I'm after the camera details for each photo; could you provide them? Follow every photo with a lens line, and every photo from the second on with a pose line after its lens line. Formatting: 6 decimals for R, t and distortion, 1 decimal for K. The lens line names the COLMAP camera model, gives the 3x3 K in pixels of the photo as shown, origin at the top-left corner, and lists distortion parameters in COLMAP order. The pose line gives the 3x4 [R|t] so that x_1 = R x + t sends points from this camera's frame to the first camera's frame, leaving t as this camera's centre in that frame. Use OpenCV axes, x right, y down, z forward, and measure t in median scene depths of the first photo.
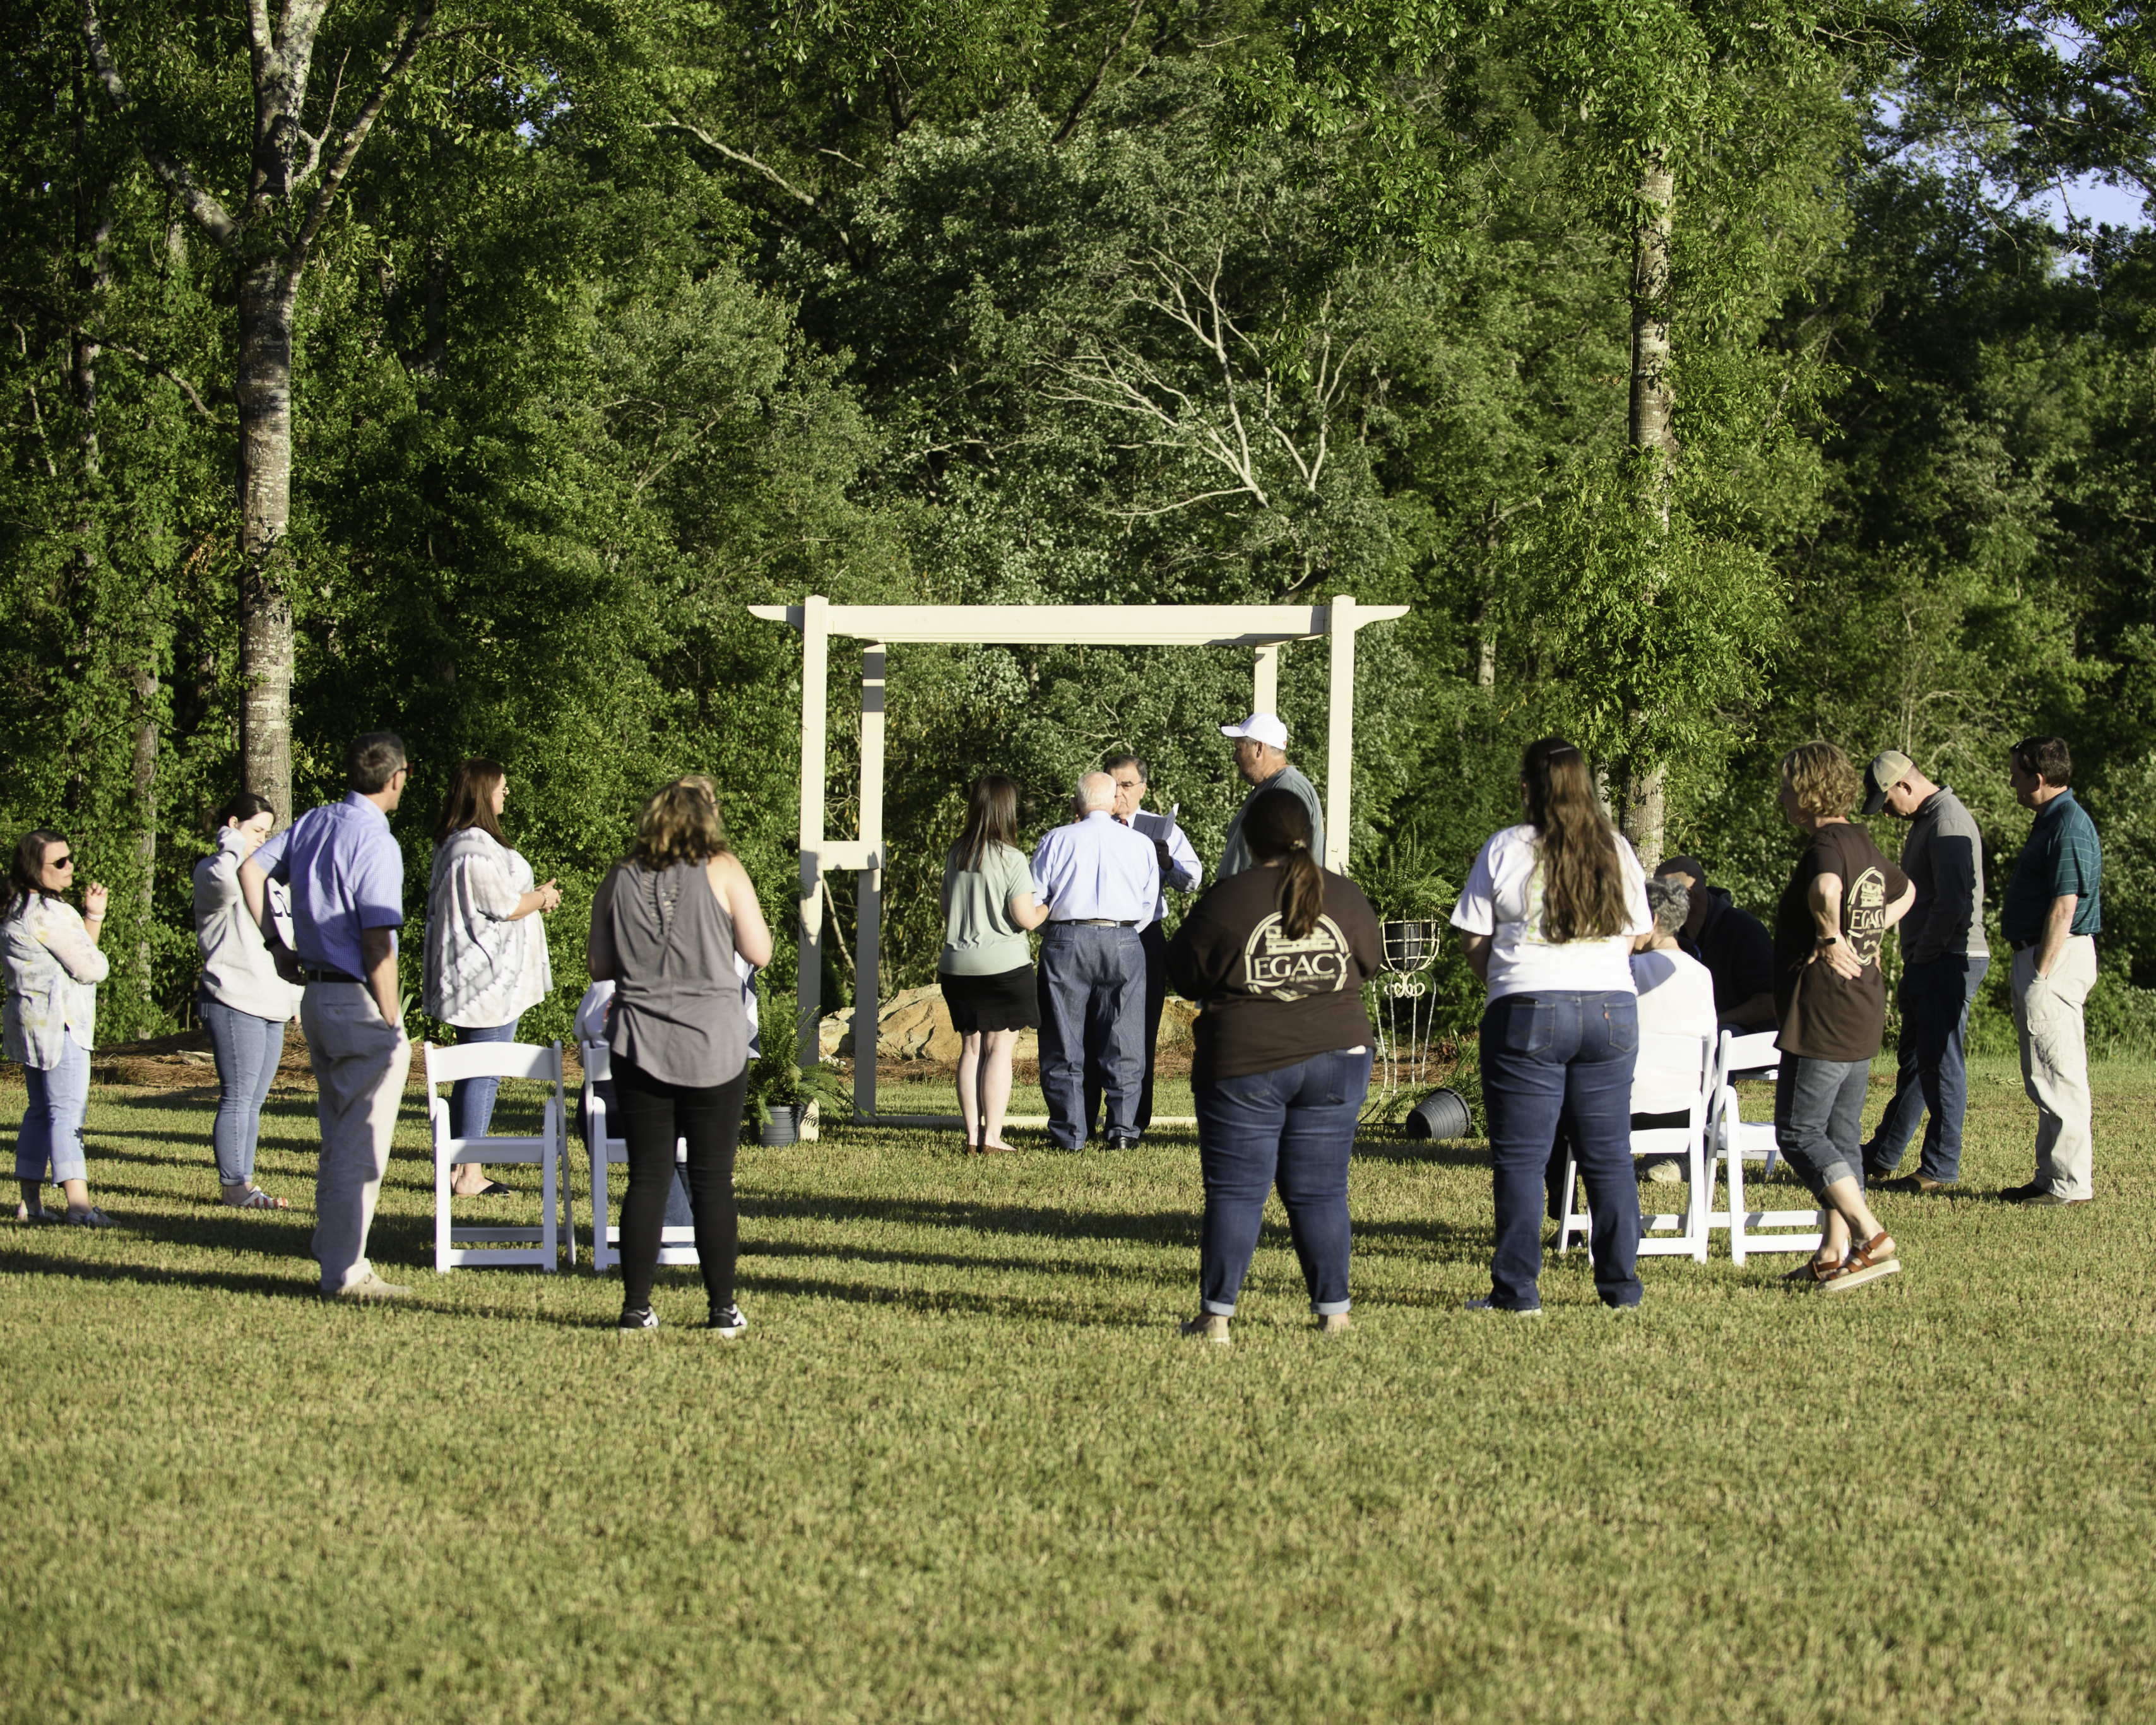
lens RADIAL K [[4752.7, 0, 1078.3], [0, 4752.7, 861.8], [0, 0, 1]] dist [-0.199805, 0.000000]
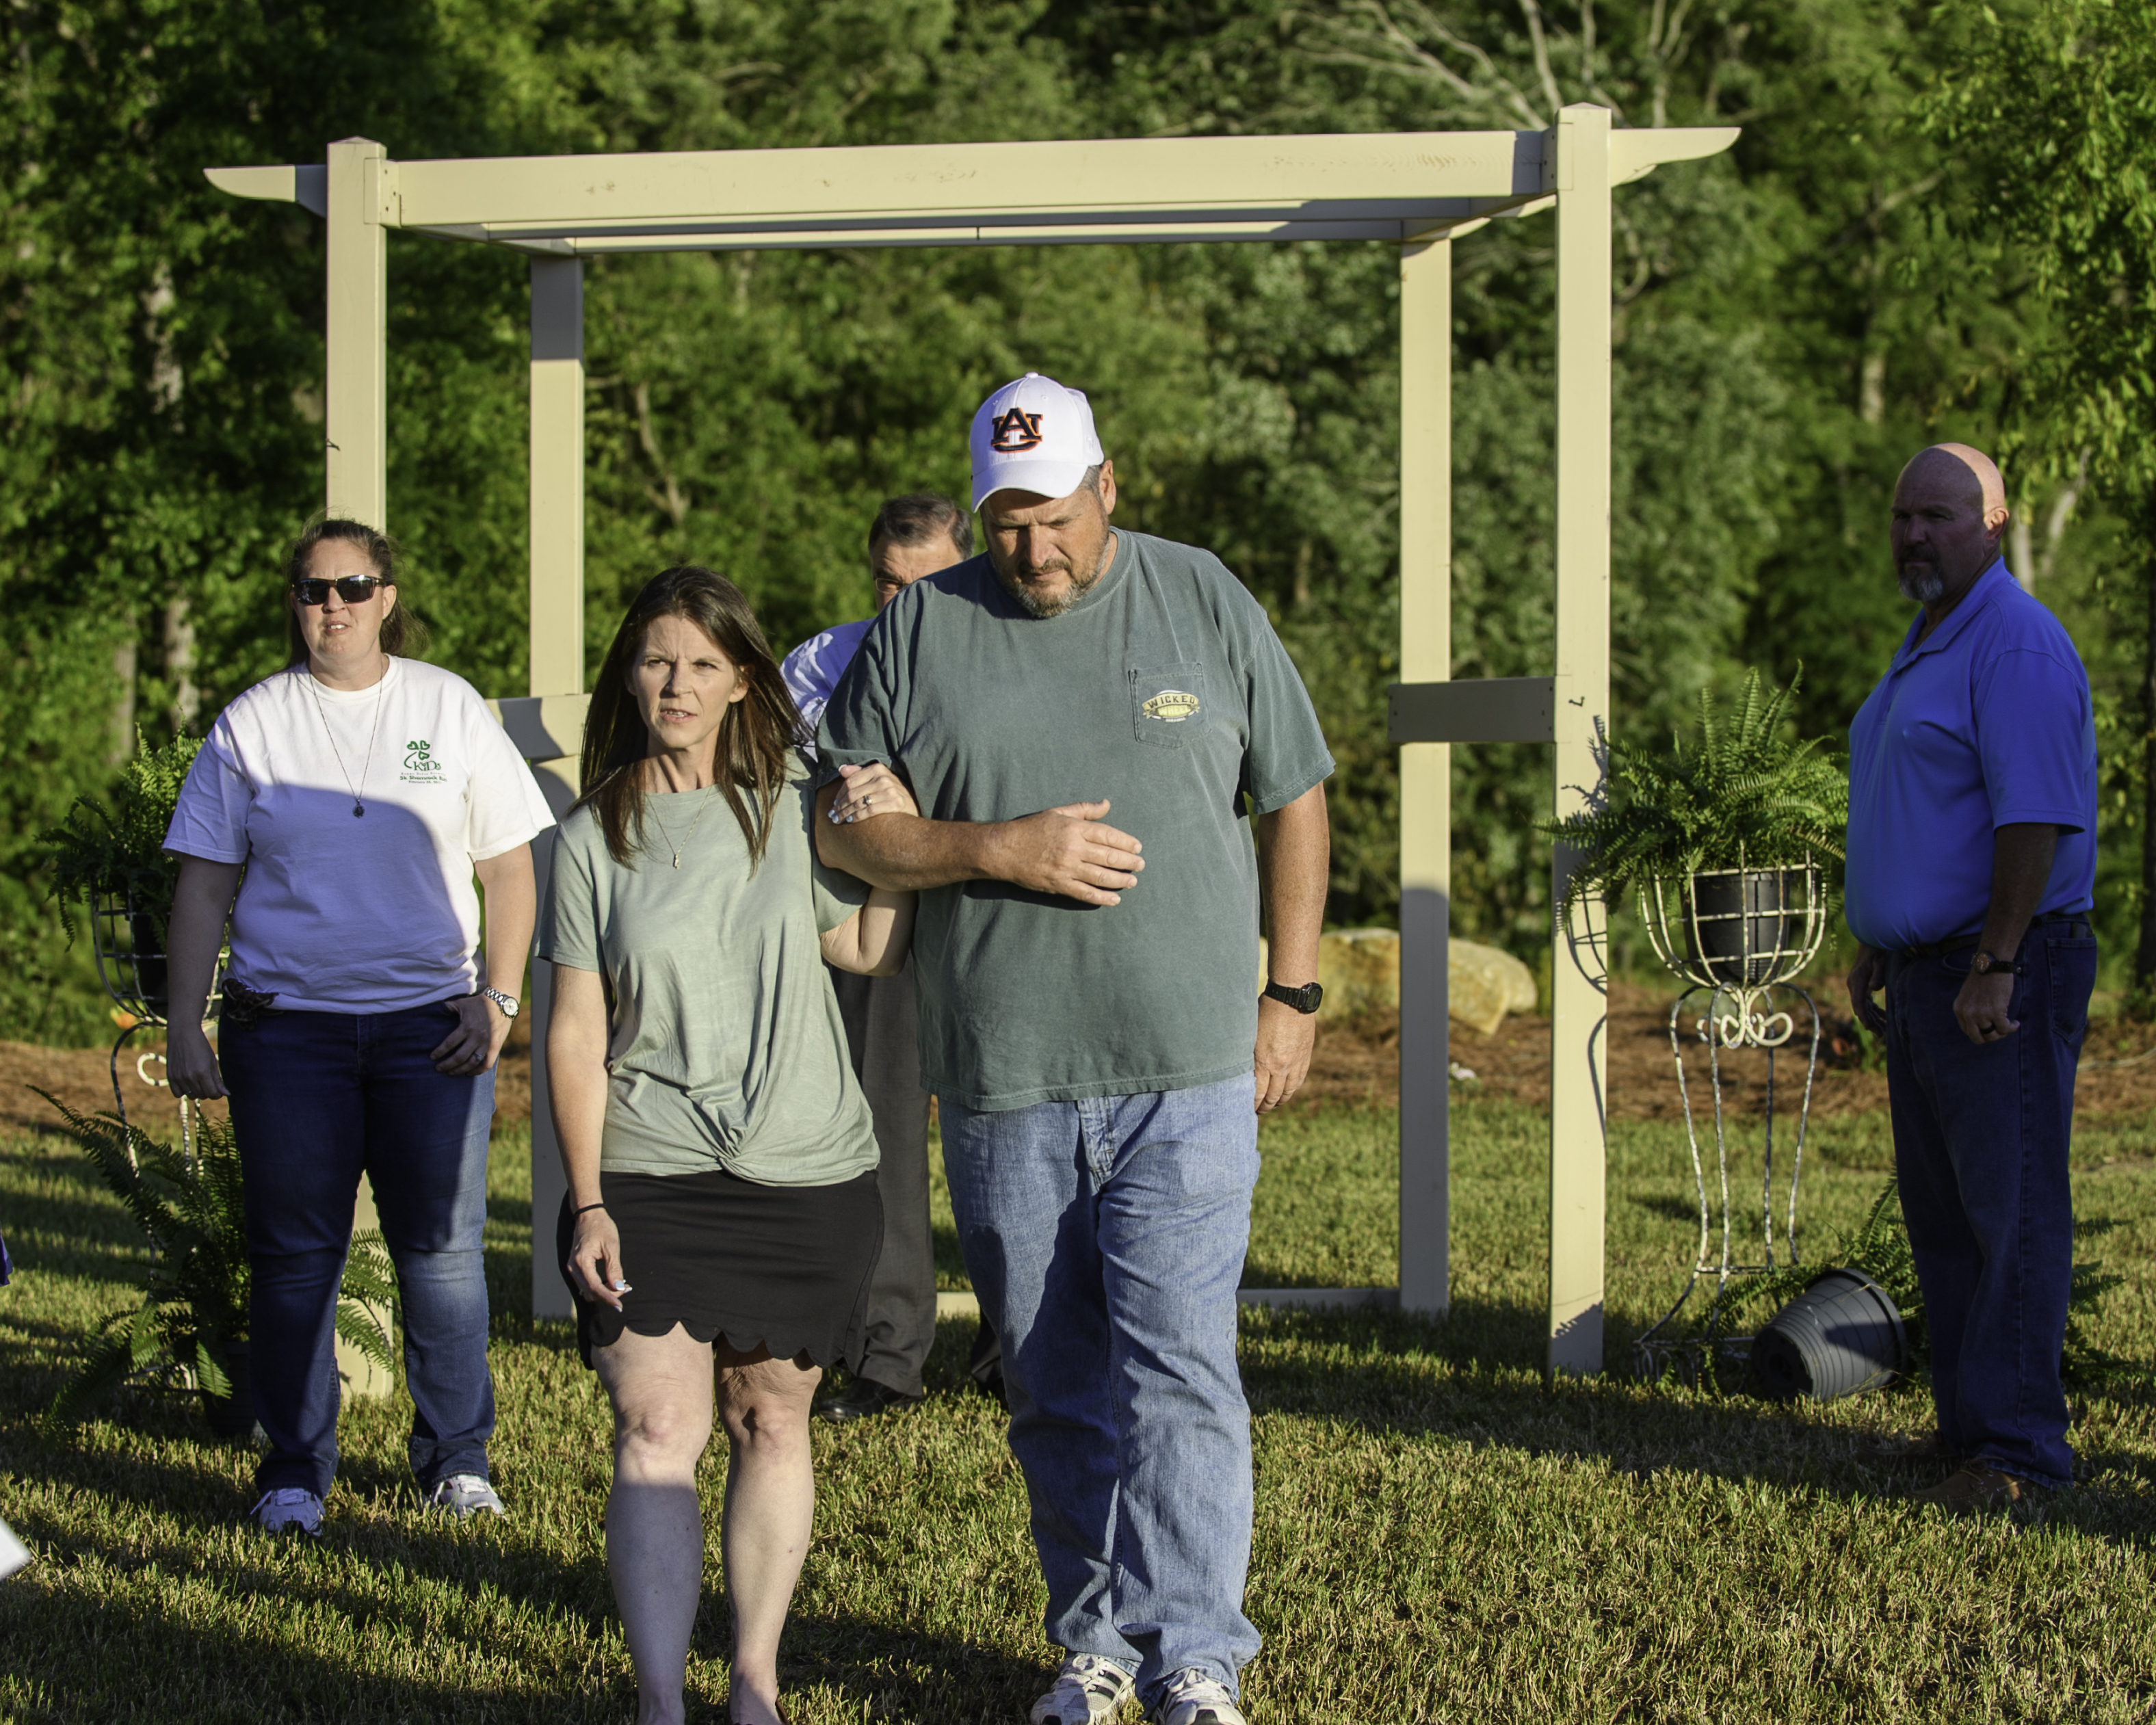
lens RADIAL K [[4752.5, 0, 1077.1], [0, 4752.5, 862.9], [0, 0, 1]] dist [-0.199805, 0.000000]
pose [[0.996651, -0.017375, -0.079901, 0.017144], [0.021281, 0.998606, 0.048299, -0.003819], [0.078951, -0.049837, 0.995632, 0.227561]]
